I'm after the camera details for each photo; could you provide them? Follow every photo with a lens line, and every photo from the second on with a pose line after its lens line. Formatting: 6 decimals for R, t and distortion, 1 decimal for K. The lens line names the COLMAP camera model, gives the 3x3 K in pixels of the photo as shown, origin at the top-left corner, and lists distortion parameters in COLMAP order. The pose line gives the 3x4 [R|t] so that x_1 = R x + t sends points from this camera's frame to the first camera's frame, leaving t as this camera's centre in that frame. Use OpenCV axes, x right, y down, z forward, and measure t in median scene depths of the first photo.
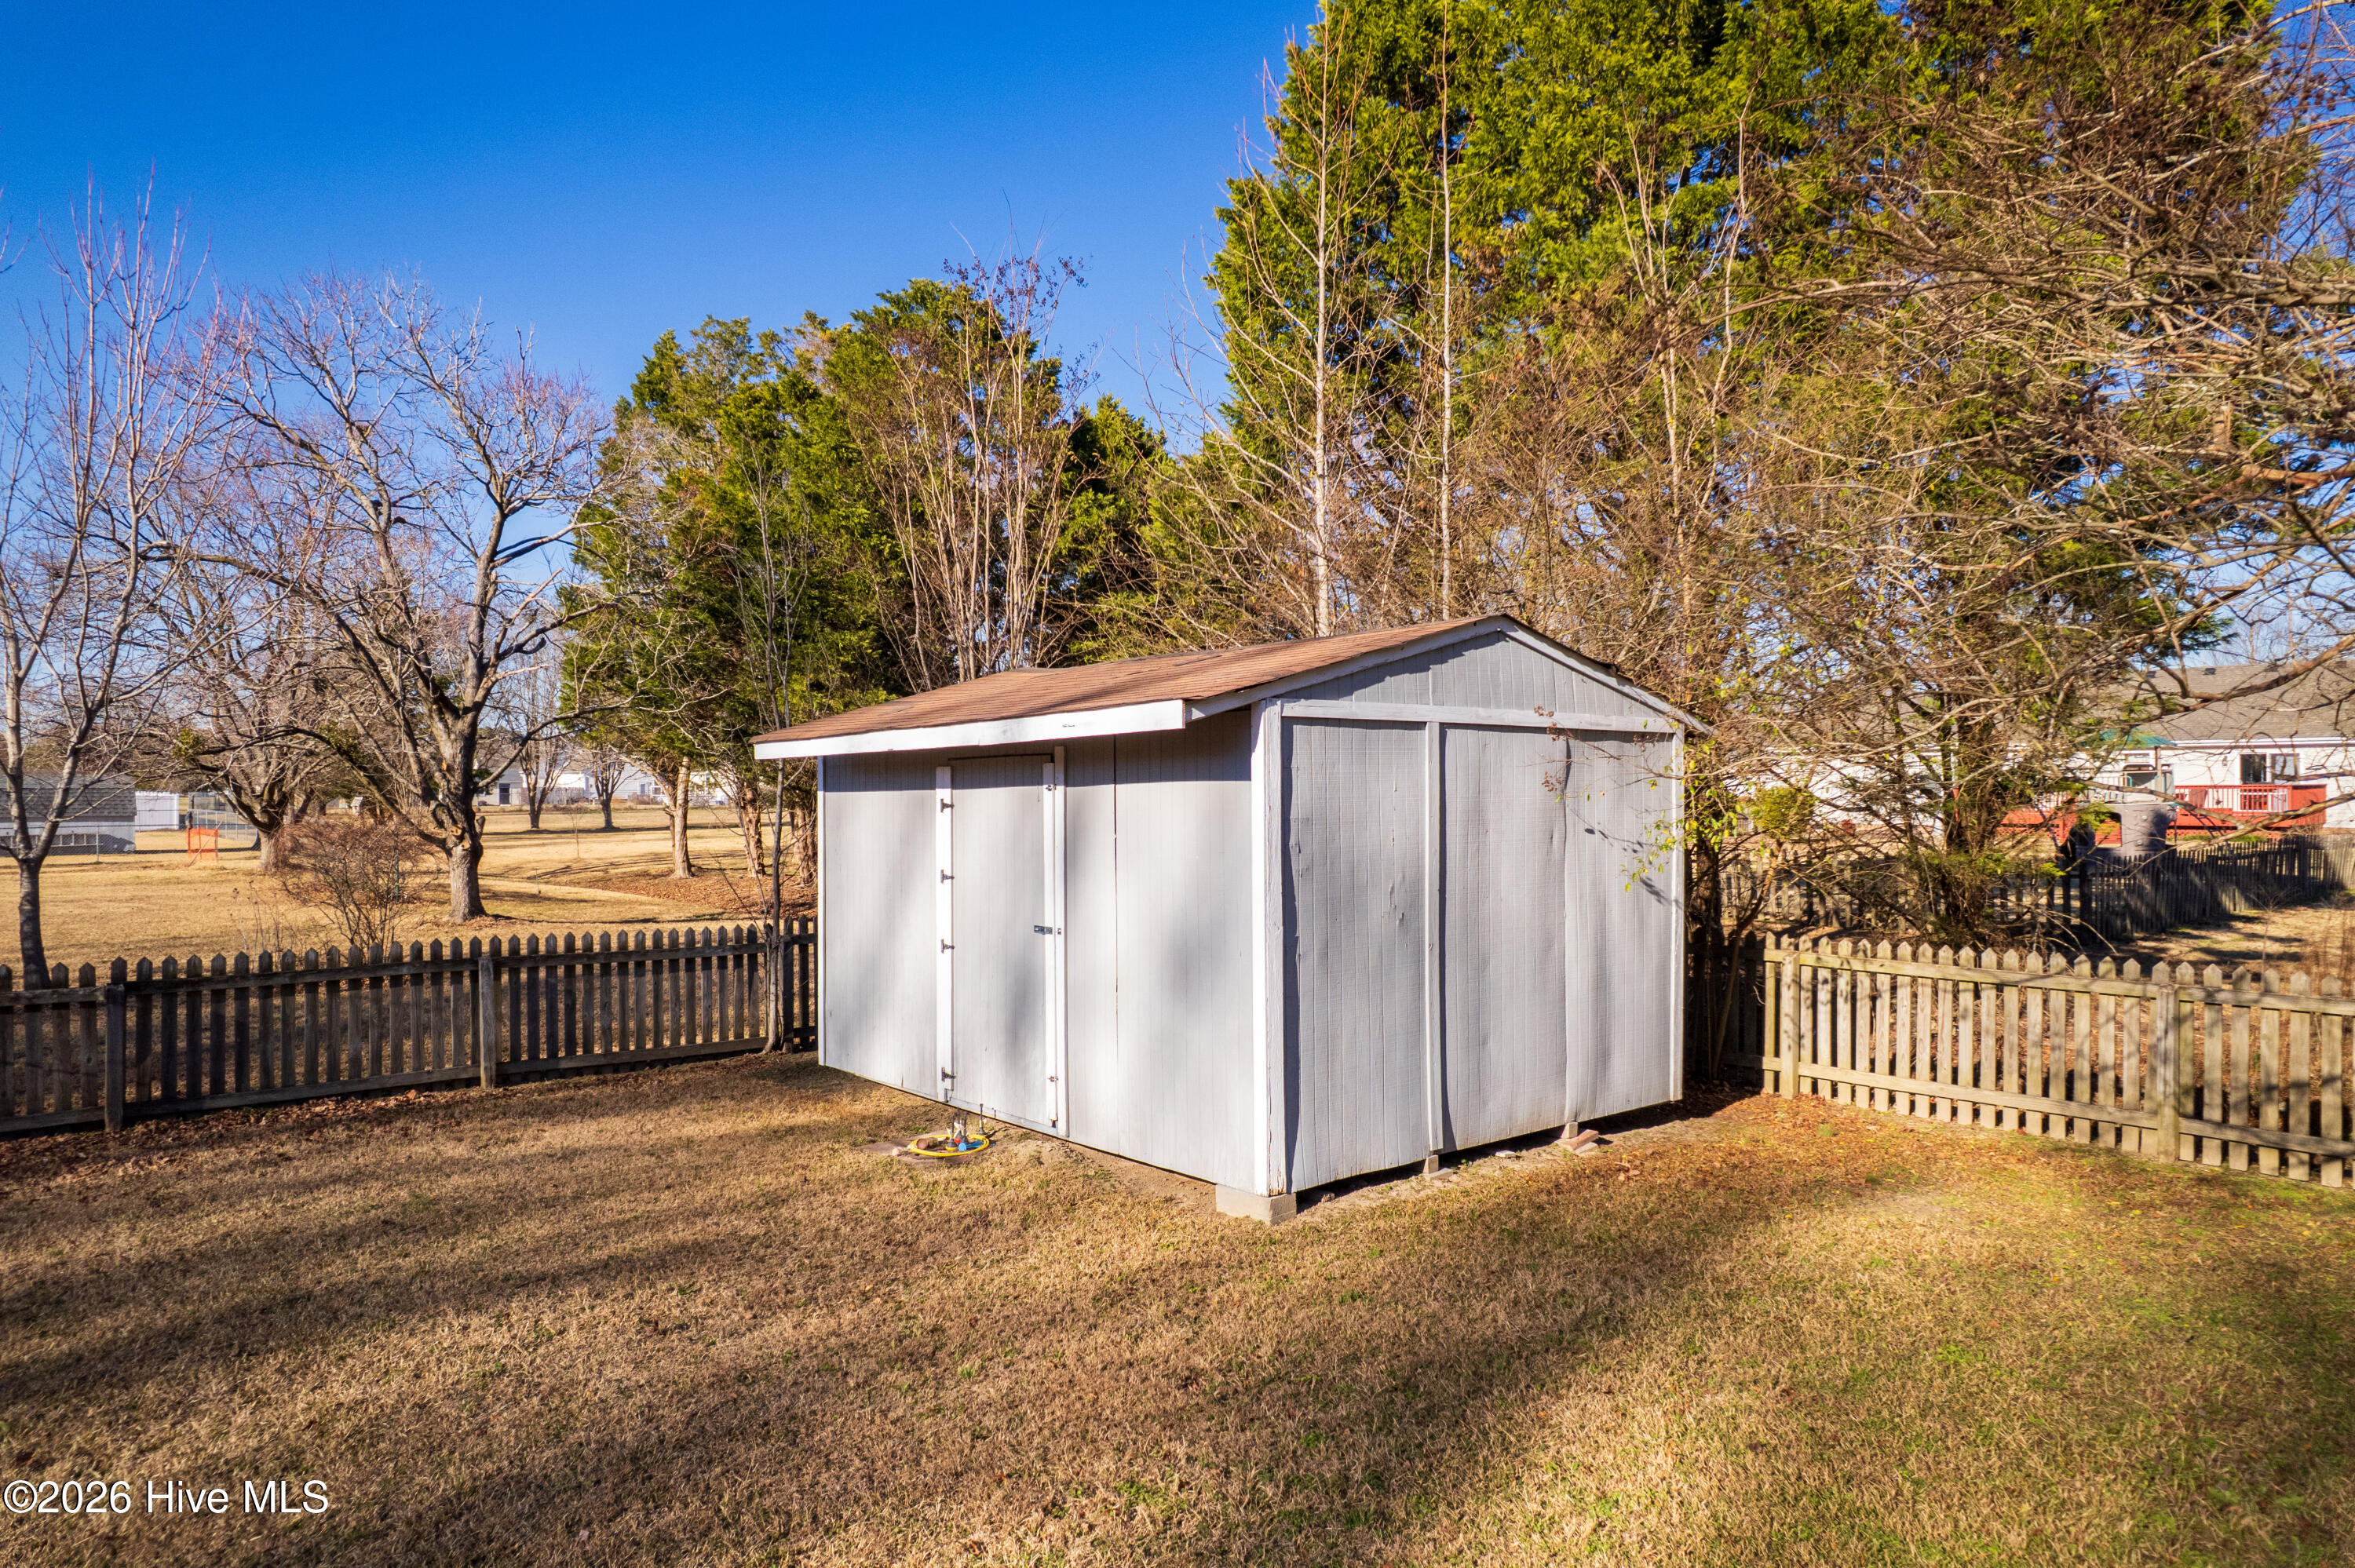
lens RADIAL K [[1511.4, 0, 1179.3], [0, 1511.4, 785.7], [0, 0, 1]] dist [-0.064771, 0.052148]
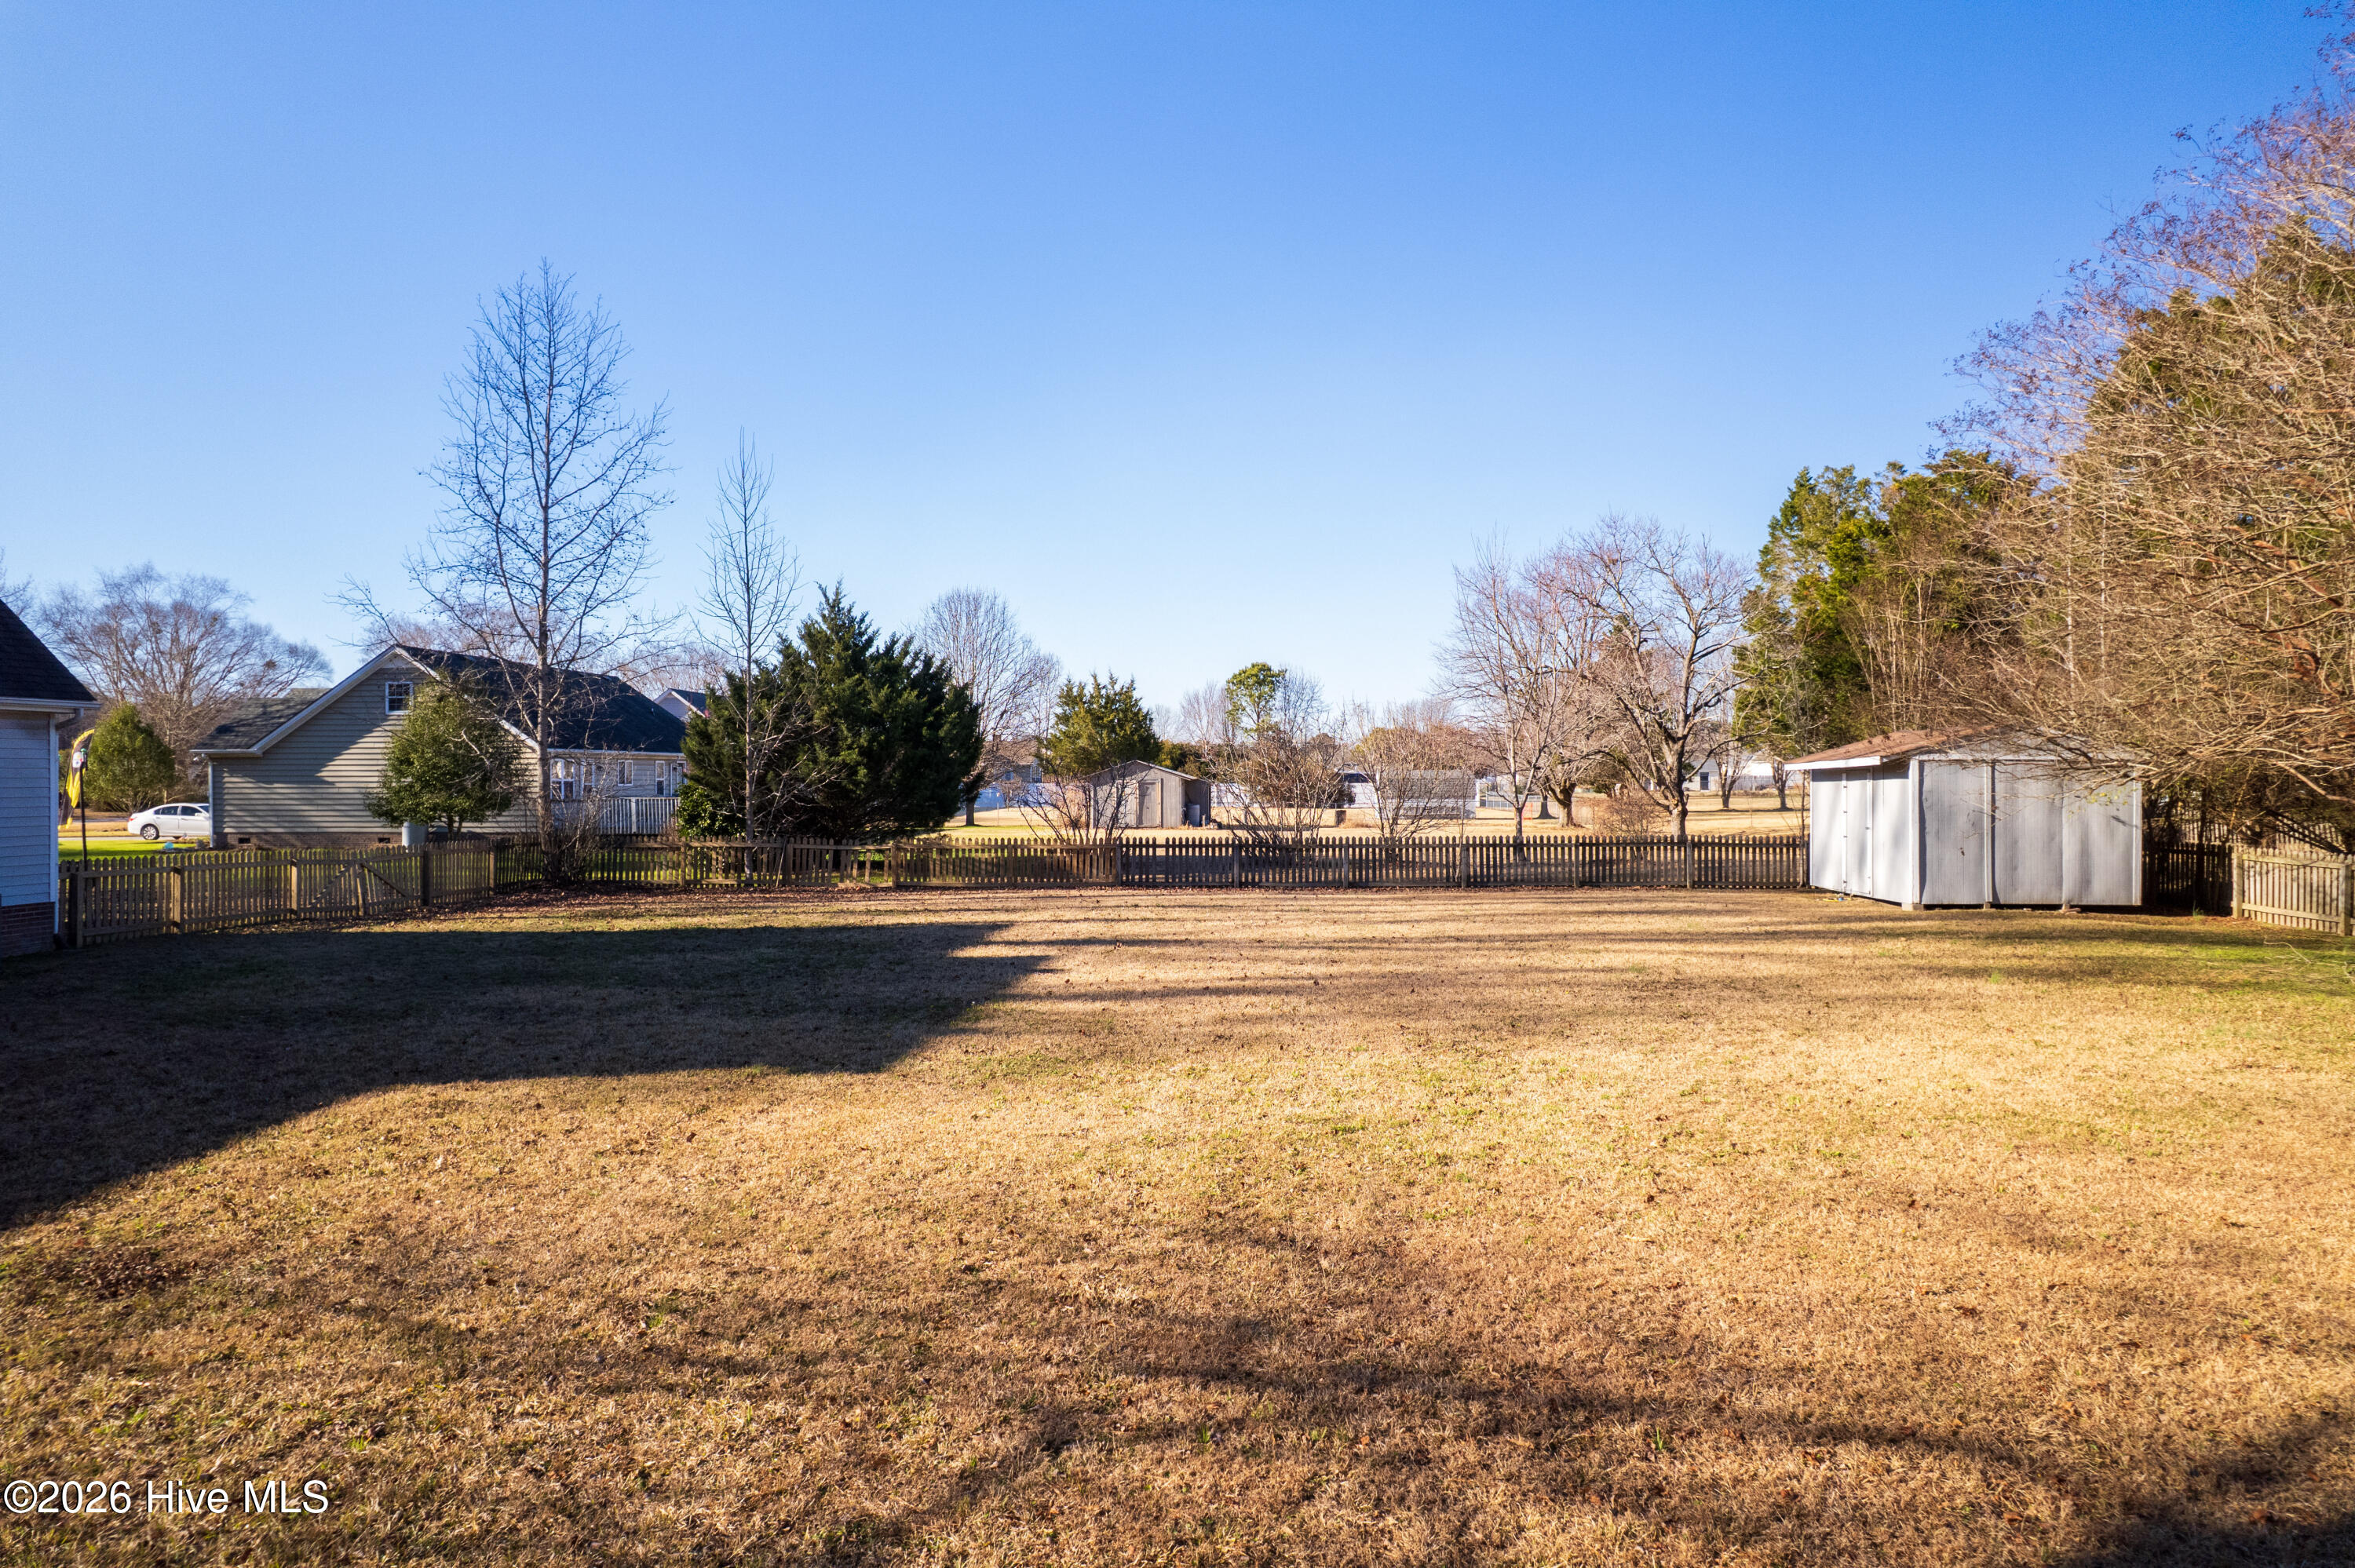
lens RADIAL K [[1511.4, 0, 1178.6], [0, 1511.4, 779.1], [0, 0, 1]] dist [-0.064771, 0.052148]
pose [[0.723009, -0.001715, -0.690837, 0.398927], [0.004691, 0.999986, 0.002427, -0.006638], [0.690823, -0.004995, 0.723007, -0.858066]]
